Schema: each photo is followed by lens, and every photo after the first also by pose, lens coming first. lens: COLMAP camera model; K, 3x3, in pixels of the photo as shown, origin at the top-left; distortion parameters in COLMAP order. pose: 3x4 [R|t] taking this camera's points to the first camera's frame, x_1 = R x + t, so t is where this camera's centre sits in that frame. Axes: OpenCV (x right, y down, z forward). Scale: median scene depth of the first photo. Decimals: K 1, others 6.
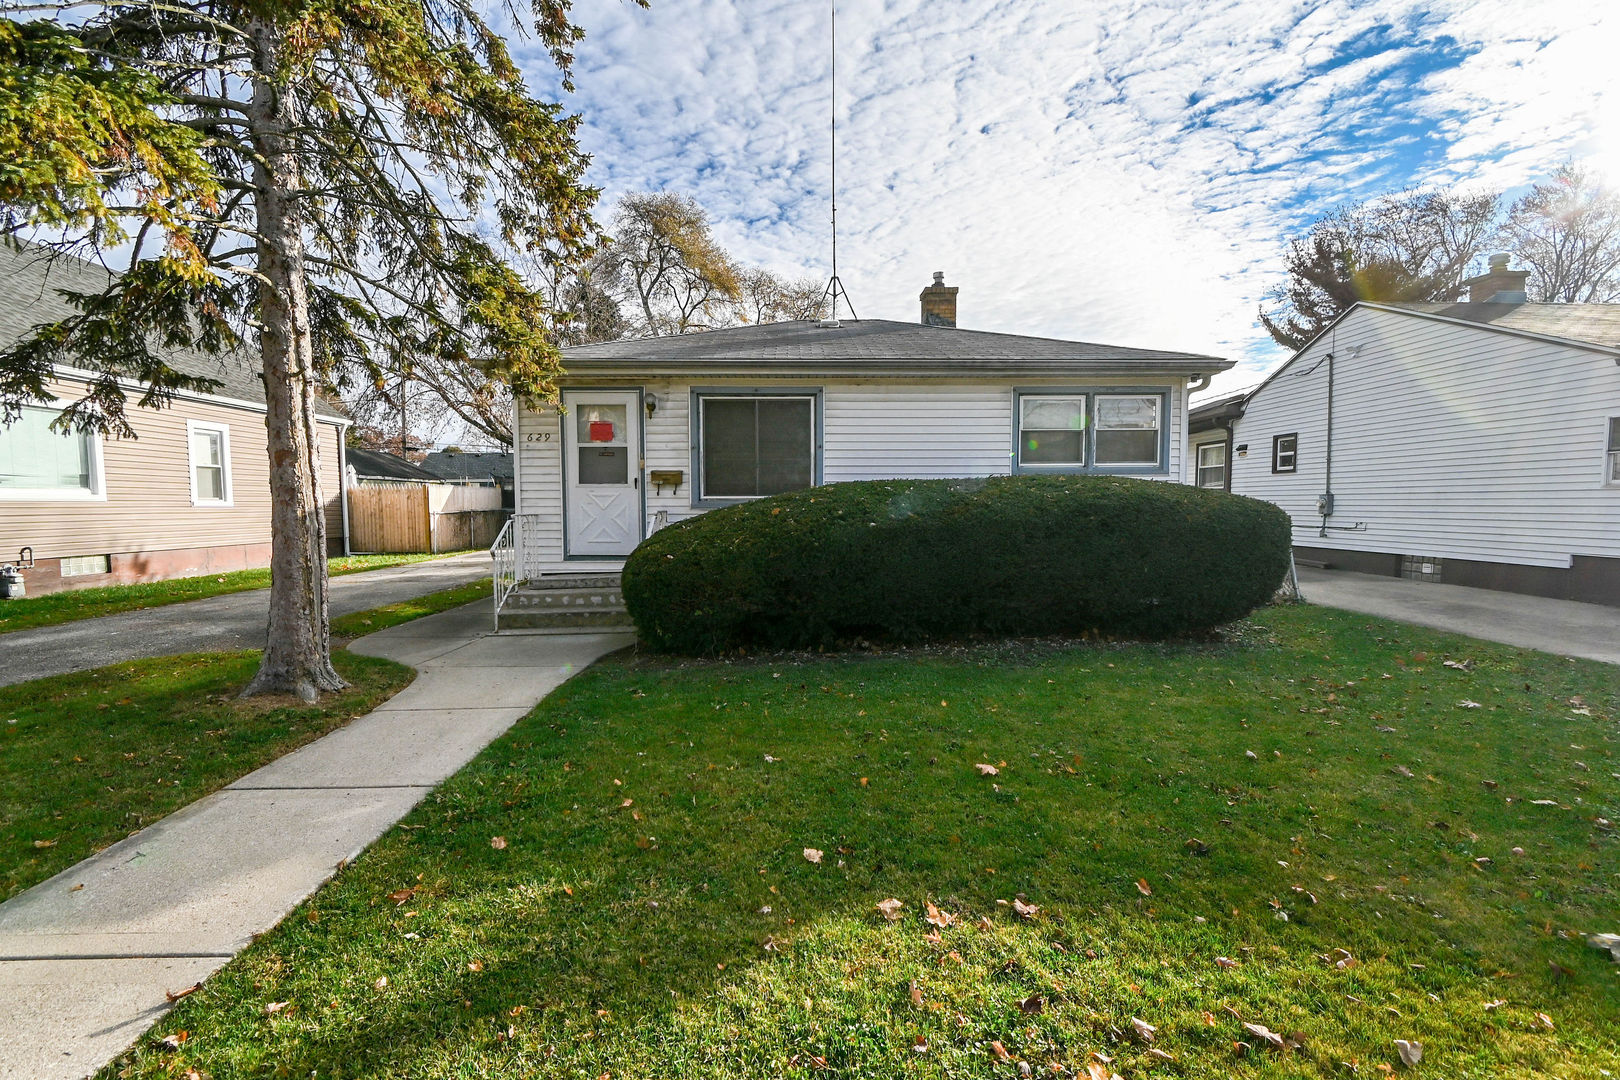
lens RADIAL K [[710.0, 0, 806.7], [0, 710.0, 542.2], [0, 0, 1]] dist [0.010254, -0.006534]
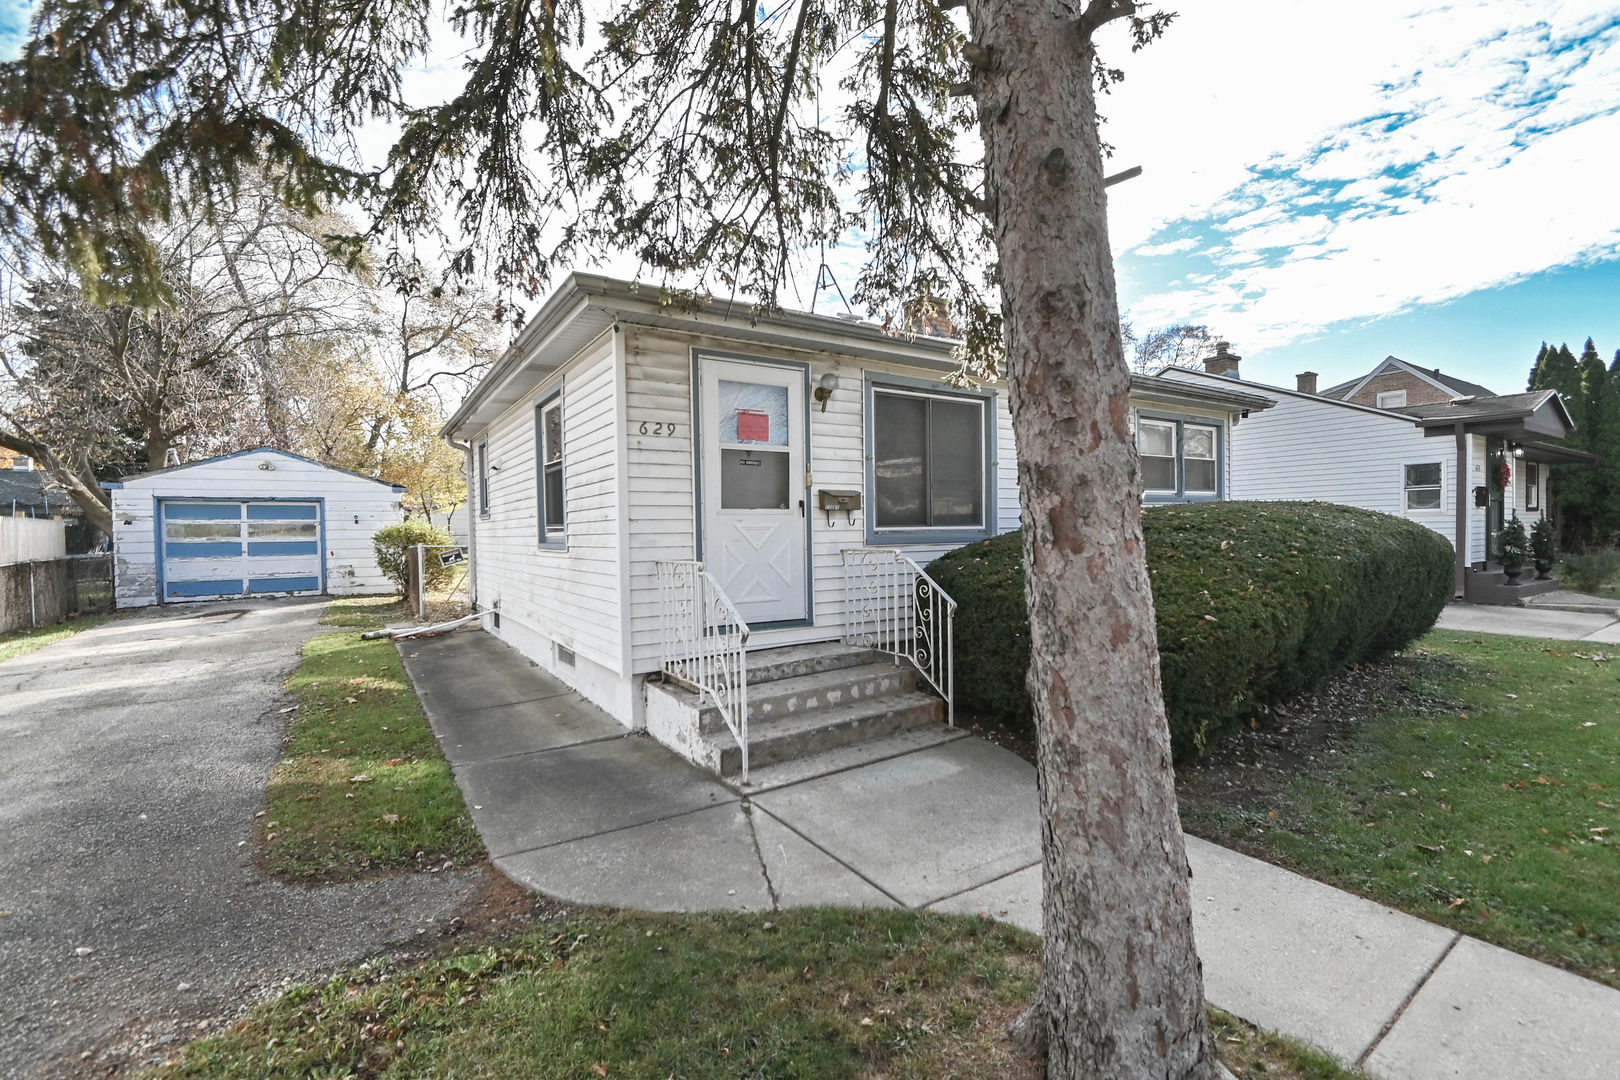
lens RADIAL K [[710.0, 0, 806.7], [0, 710.0, 542.2], [0, 0, 1]] dist [0.010254, -0.006534]
pose [[0.846089, -0.018900, 0.532706, -0.585147], [0.040101, 0.998796, -0.028256, -0.032843], [-0.531531, 0.045269, 0.845828, 0.442975]]
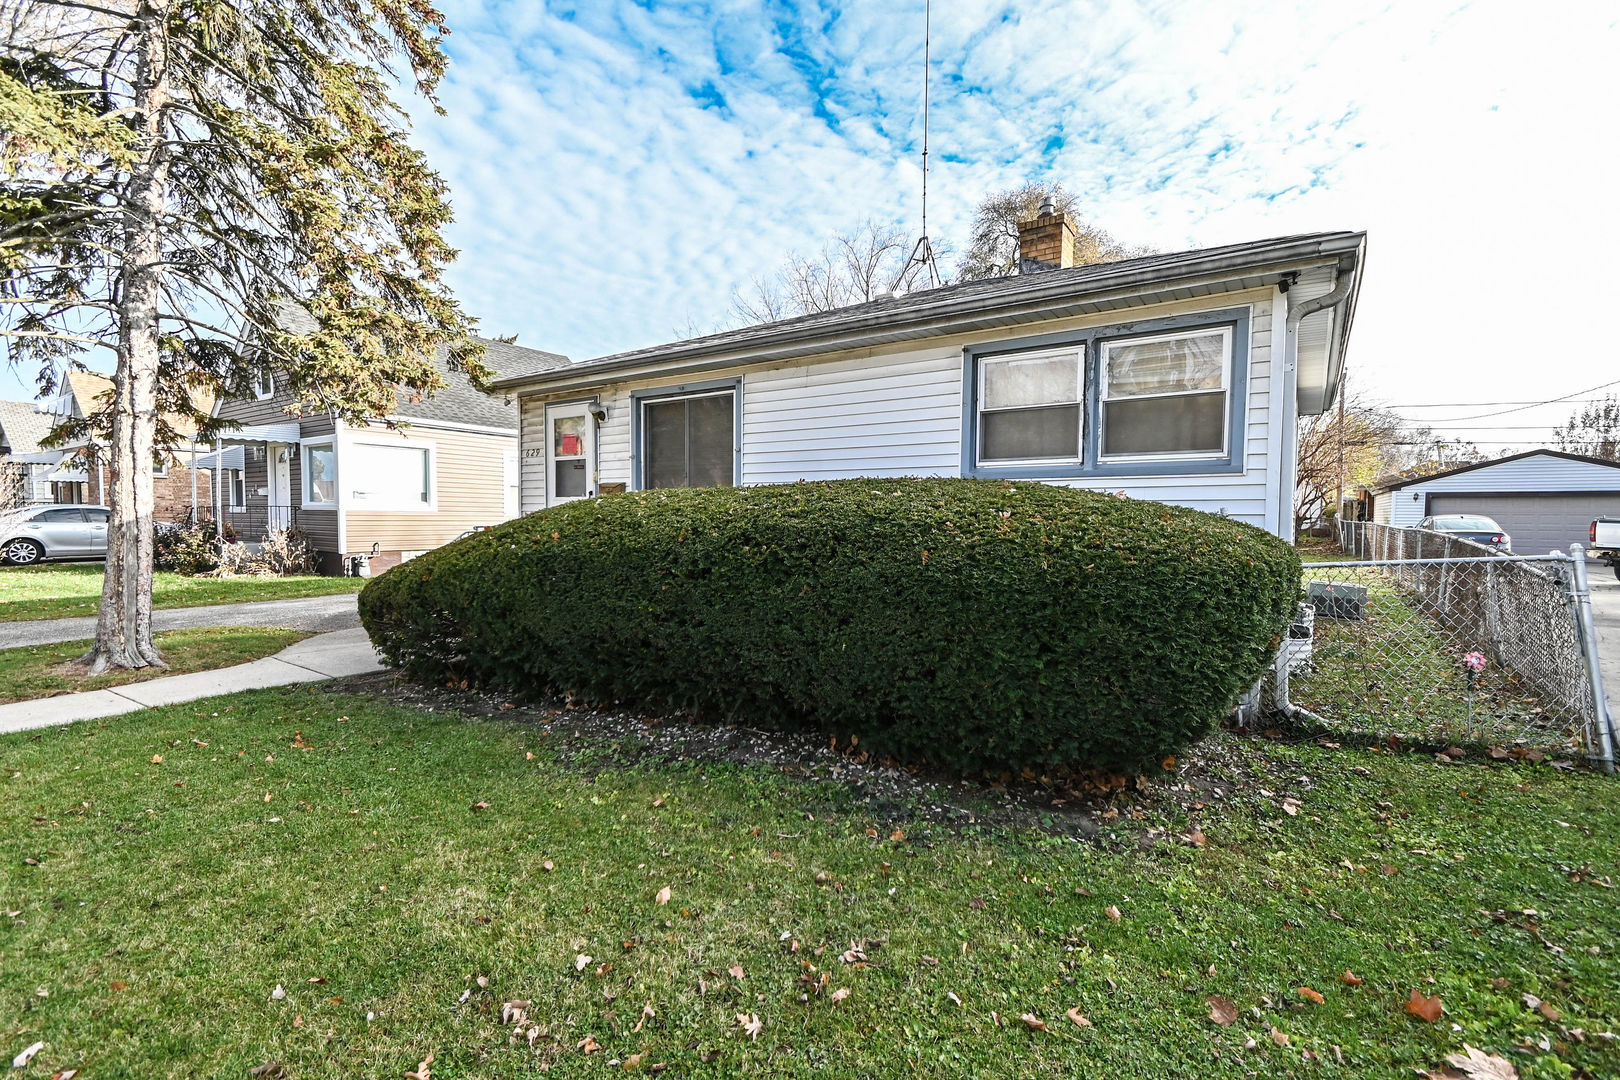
lens RADIAL K [[710.0, 0, 806.7], [0, 710.0, 542.2], [0, 0, 1]] dist [0.010254, -0.006534]
pose [[0.813468, 0.030916, -0.580788, 0.560368], [-0.042000, 0.999102, -0.005642, -0.027206], [0.580092, 0.028983, 0.814036, 0.384295]]
